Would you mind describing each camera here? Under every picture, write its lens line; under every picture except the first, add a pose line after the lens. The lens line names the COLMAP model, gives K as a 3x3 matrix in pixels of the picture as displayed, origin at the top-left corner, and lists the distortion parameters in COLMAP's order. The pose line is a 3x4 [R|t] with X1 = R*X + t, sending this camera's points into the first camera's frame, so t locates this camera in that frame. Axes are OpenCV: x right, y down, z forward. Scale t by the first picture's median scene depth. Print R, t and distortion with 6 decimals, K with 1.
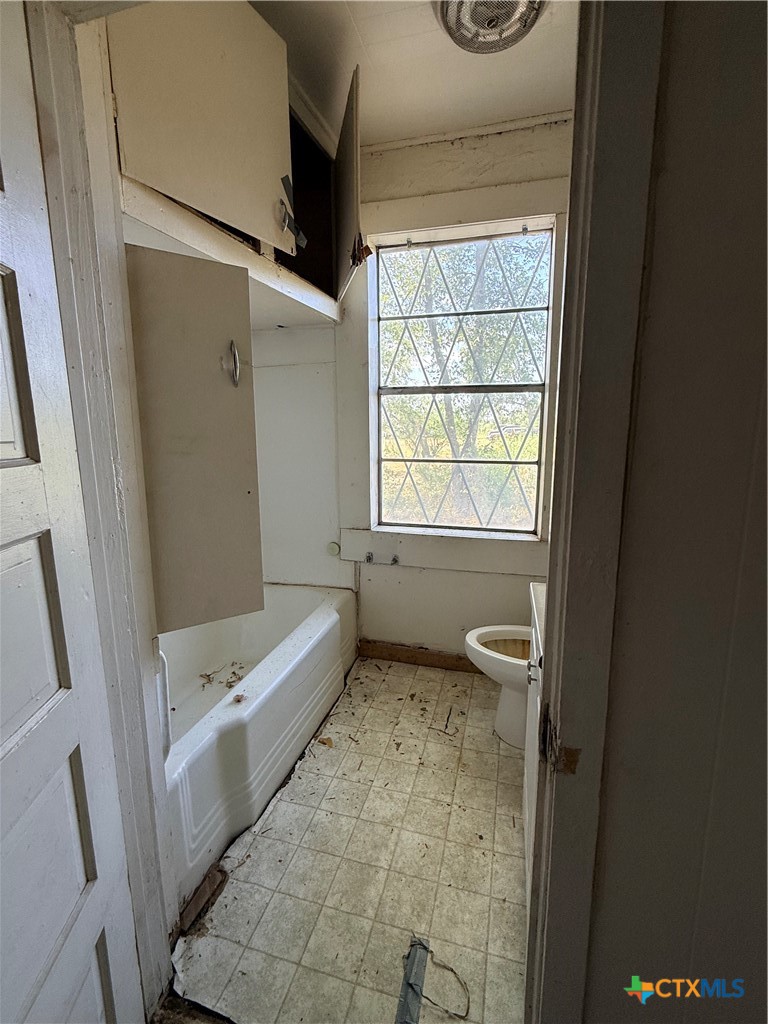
lens RADIAL K [[471.0, 0, 384.0], [0, 471.0, 512.0], [0, 0, 1]] dist [0.000274, 0.000523]
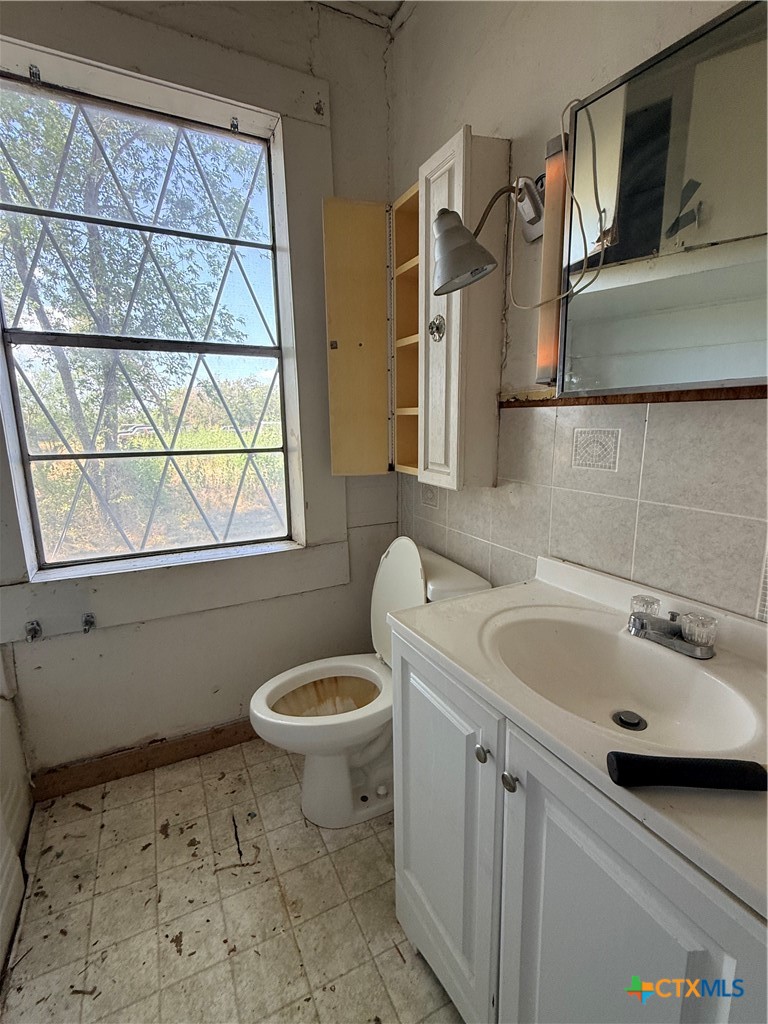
lens RADIAL K [[471.0, 0, 384.0], [0, 471.0, 512.0], [0, 0, 1]] dist [0.000274, 0.000523]
pose [[0.742942, -0.131512, 0.656310, -0.073102], [0.133028, 0.989960, 0.047781, -0.015590], [-0.656004, 0.051809, 0.752977, 0.295617]]
